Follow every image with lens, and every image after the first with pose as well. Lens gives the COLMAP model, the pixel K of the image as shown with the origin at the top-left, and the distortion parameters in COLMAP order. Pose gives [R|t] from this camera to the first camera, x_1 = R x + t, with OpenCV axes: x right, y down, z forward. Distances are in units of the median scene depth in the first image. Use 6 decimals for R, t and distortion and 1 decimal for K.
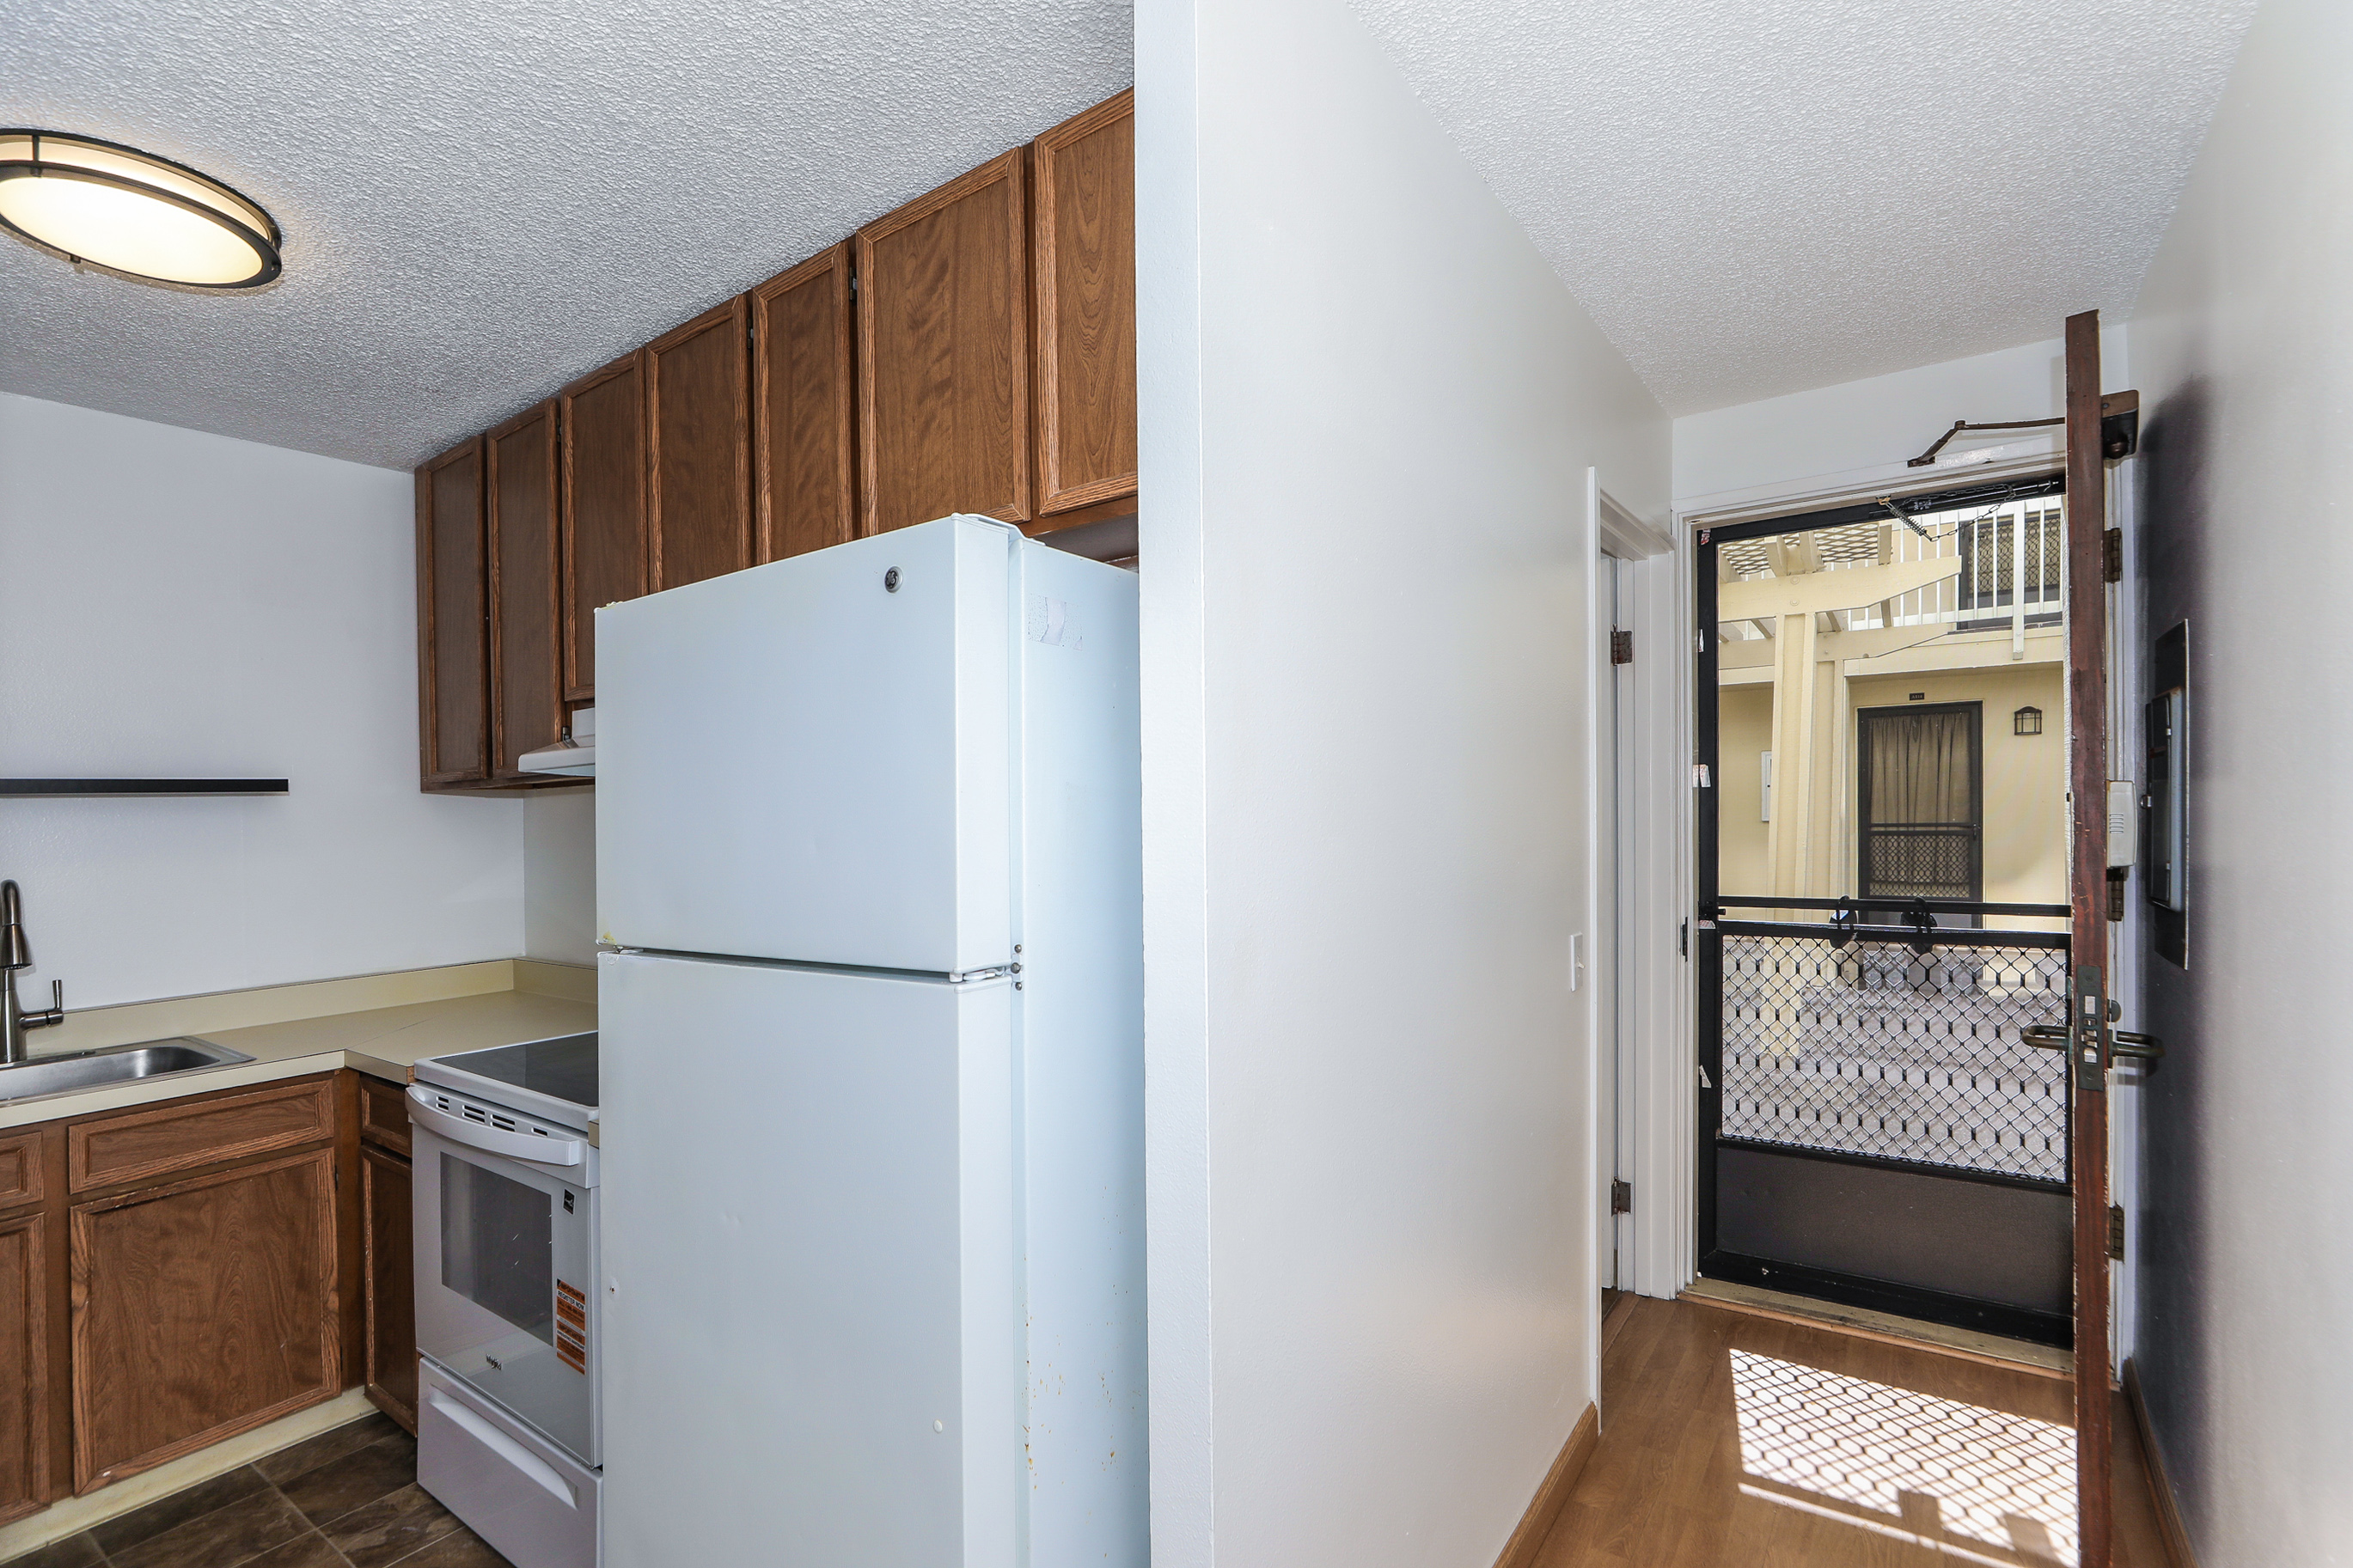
lens RADIAL K [[1074.4, 0, 1173.7], [0, 1074.4, 778.8], [0, 0, 1]] dist [-0.025748, 0.011612]
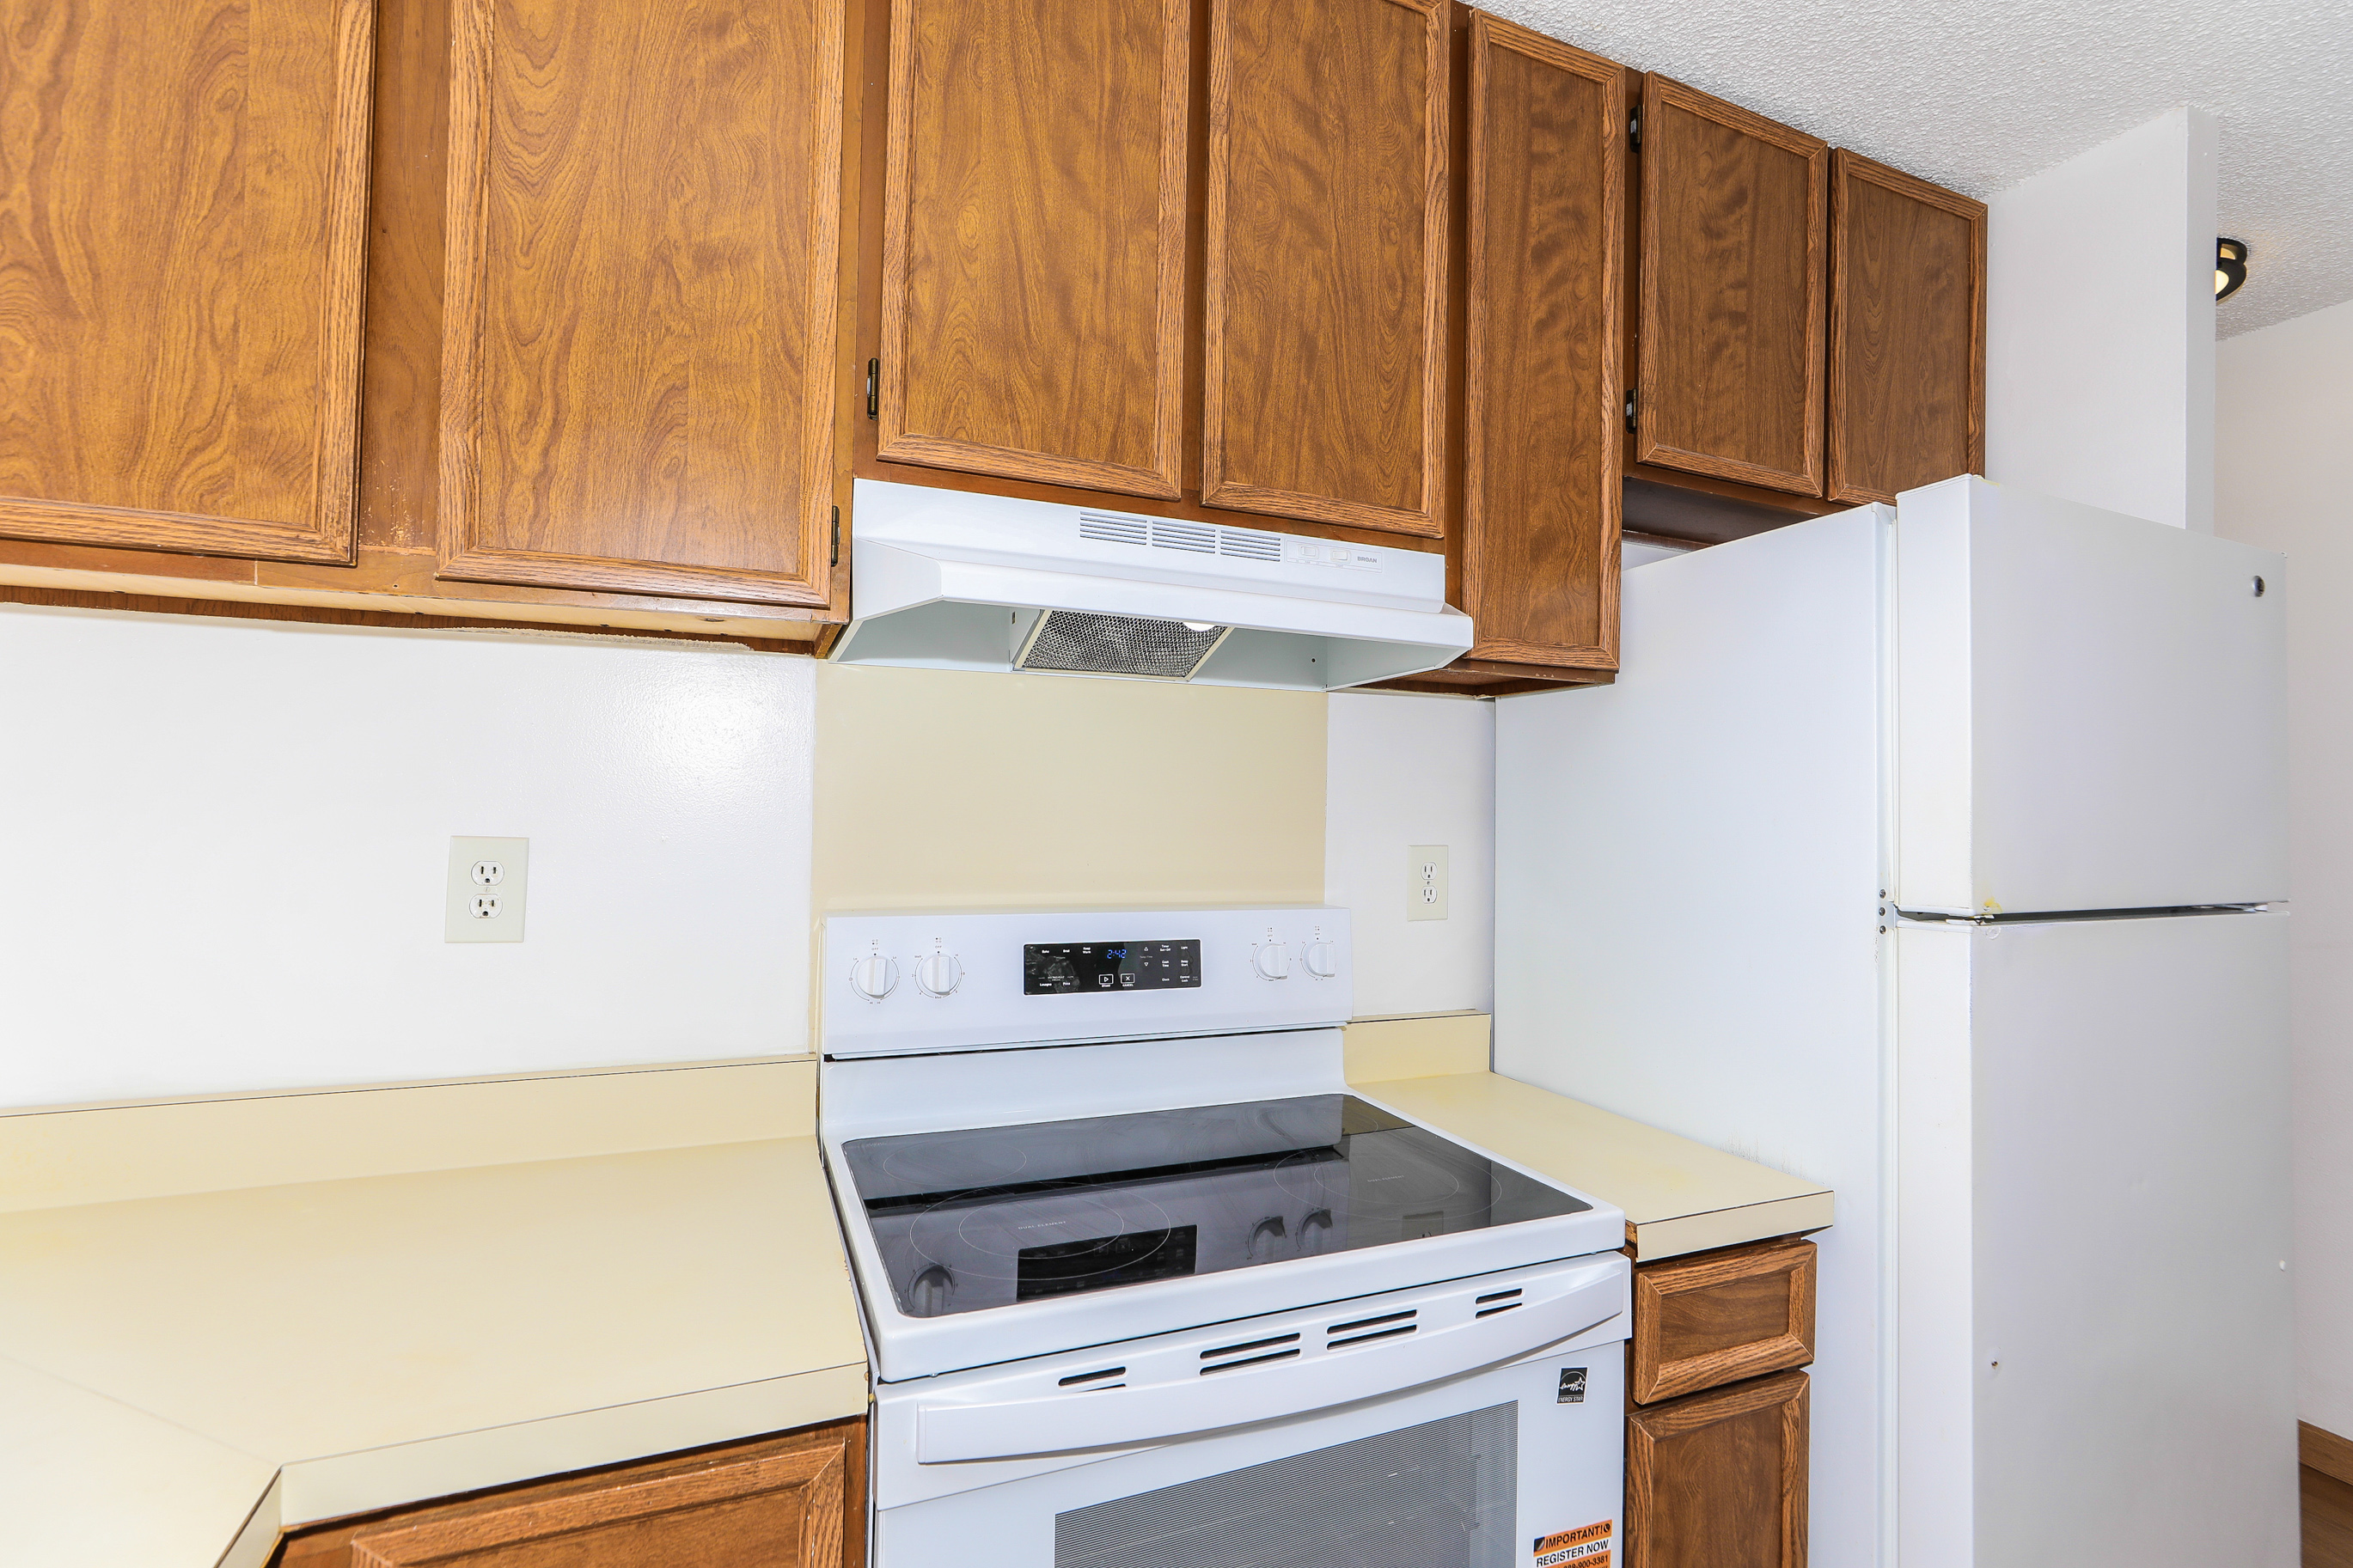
lens RADIAL K [[1074.4, 0, 1173.7], [0, 1074.4, 778.8], [0, 0, 1]] dist [-0.025748, 0.011612]
pose [[0.520928, 0.065950, 0.851049, -1.013453], [-0.060942, 0.997340, -0.039984, 0.086222], [-0.851423, -0.031036, 0.523561, 0.747950]]
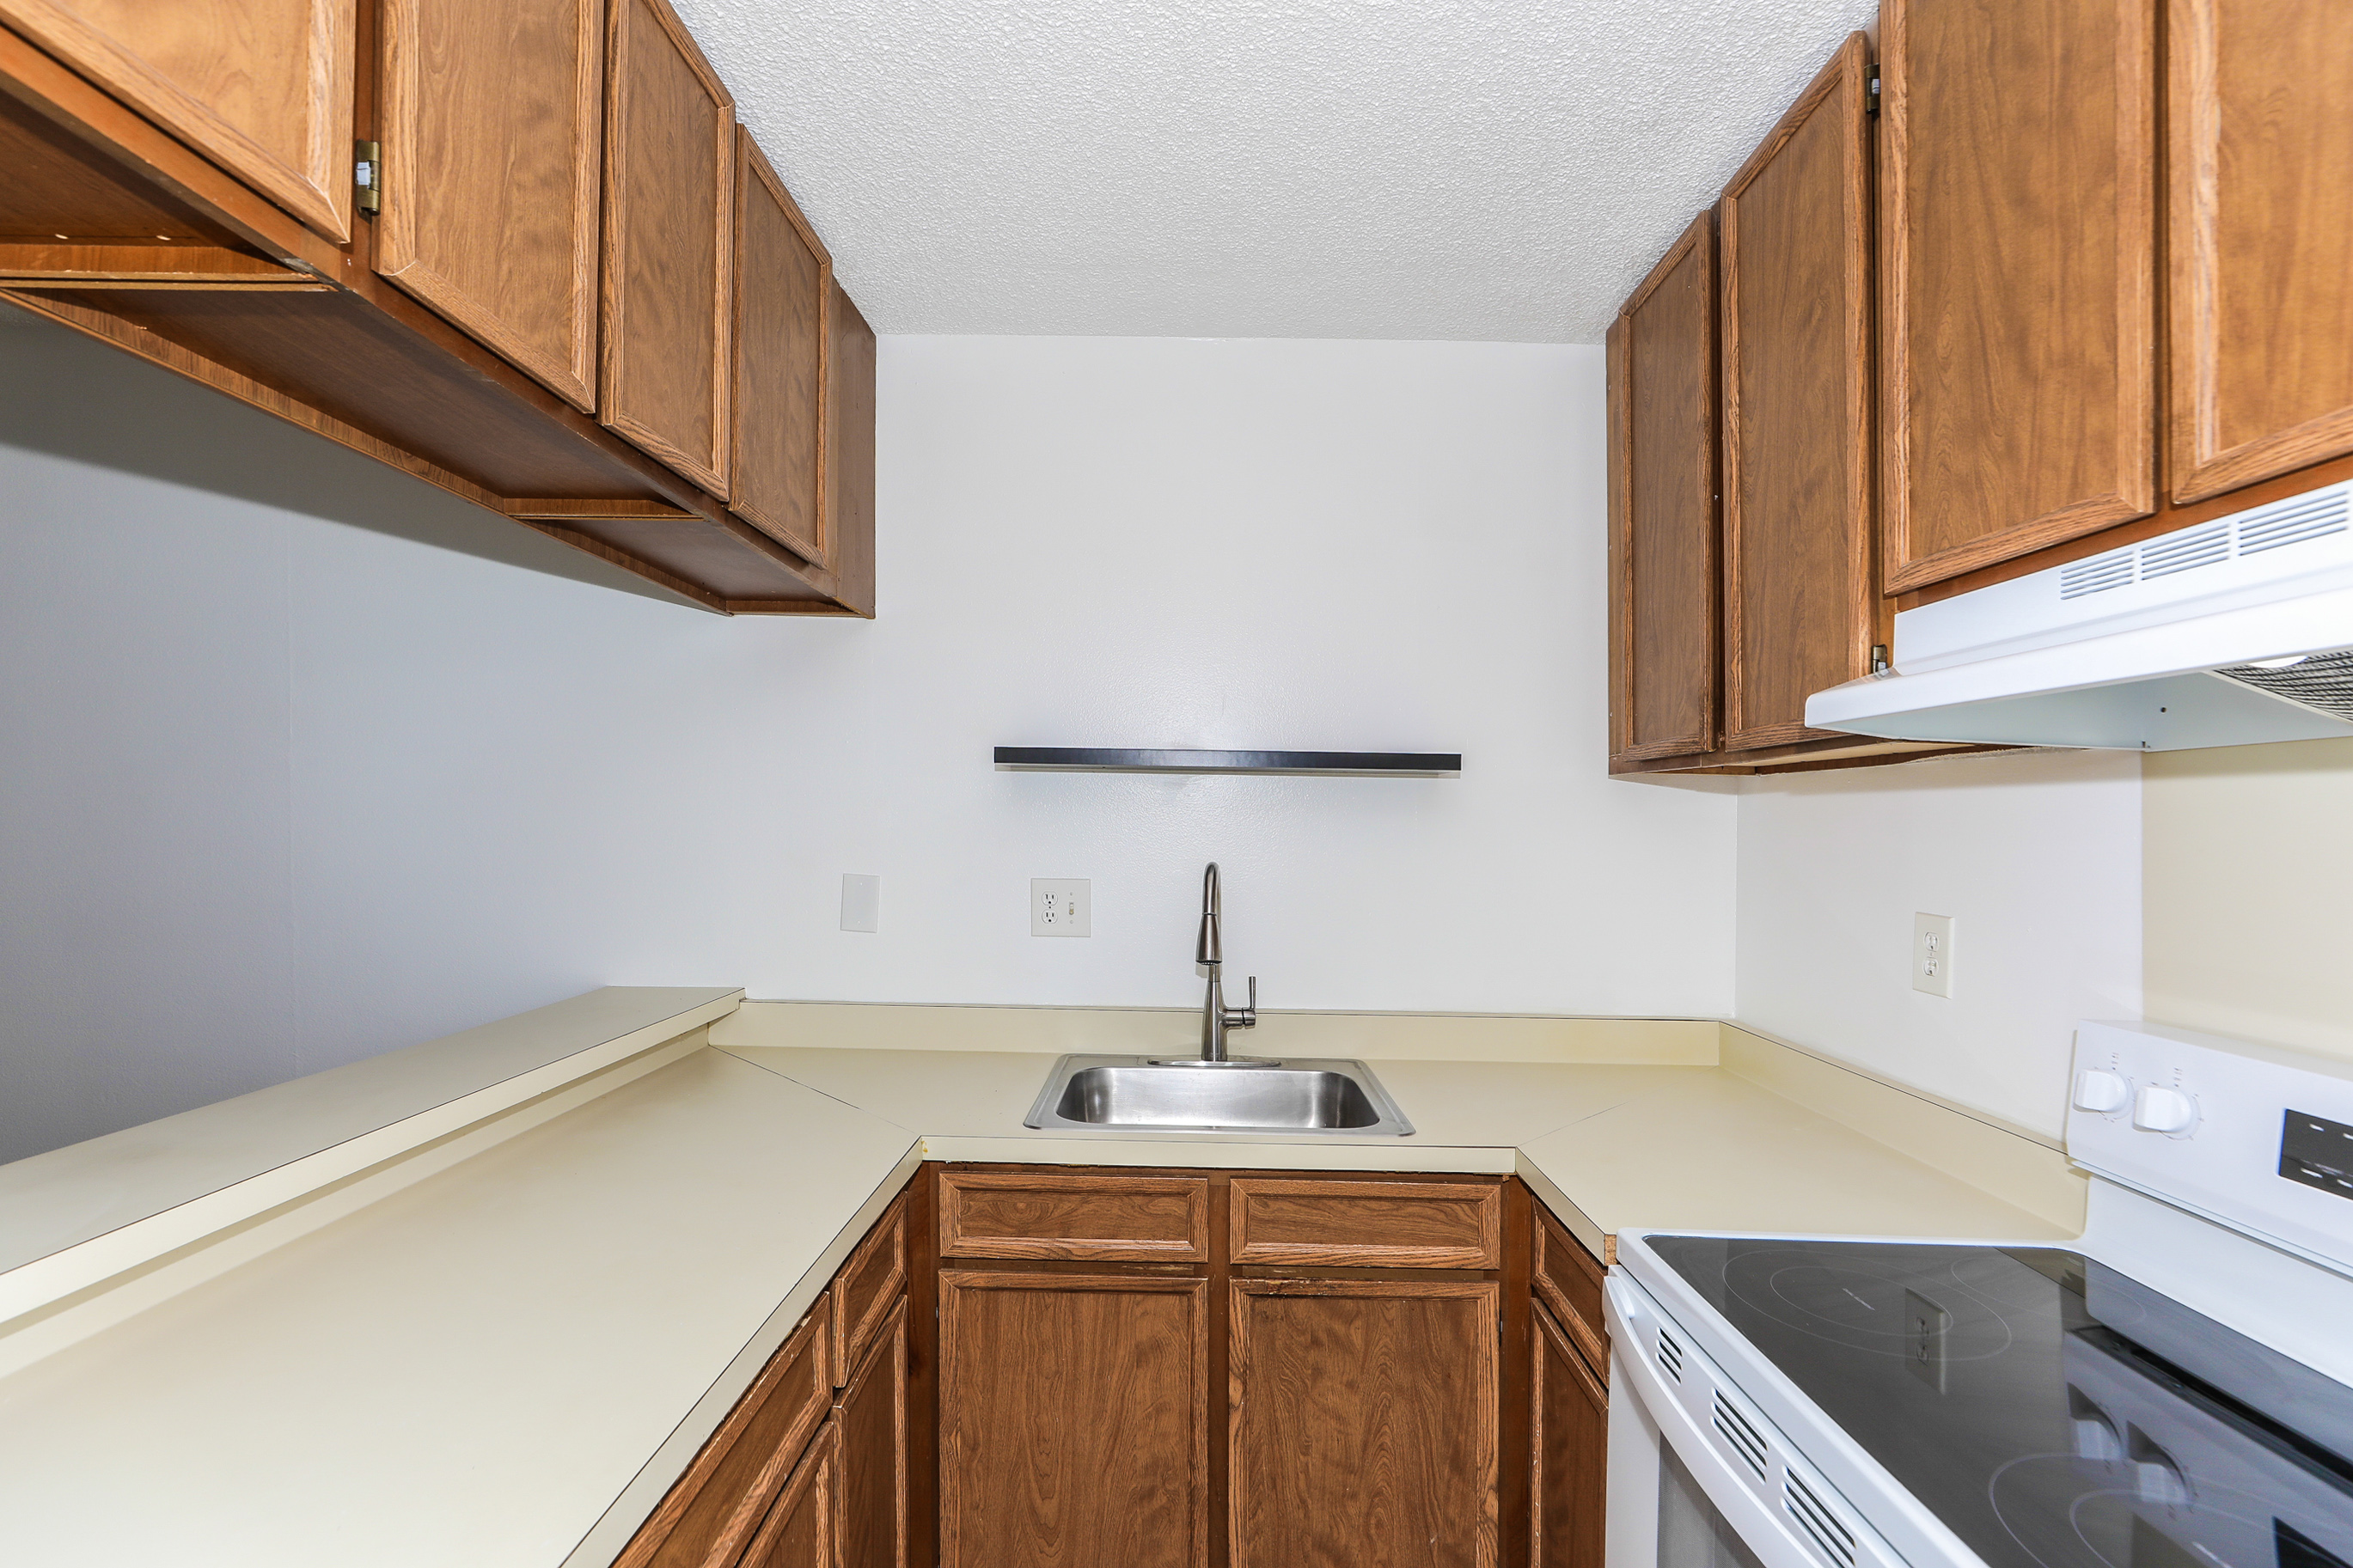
lens RADIAL K [[1099.2, 0, 1180.3], [0, 1099.2, 807.7], [0, 0, 1]] dist [-0.016268, 0.000349]
pose [[0.575273, 0.031634, -0.817350, -0.381920], [-0.009120, 0.999438, 0.032263, 0.019376], [0.817911, -0.011106, 0.575238, 0.478707]]
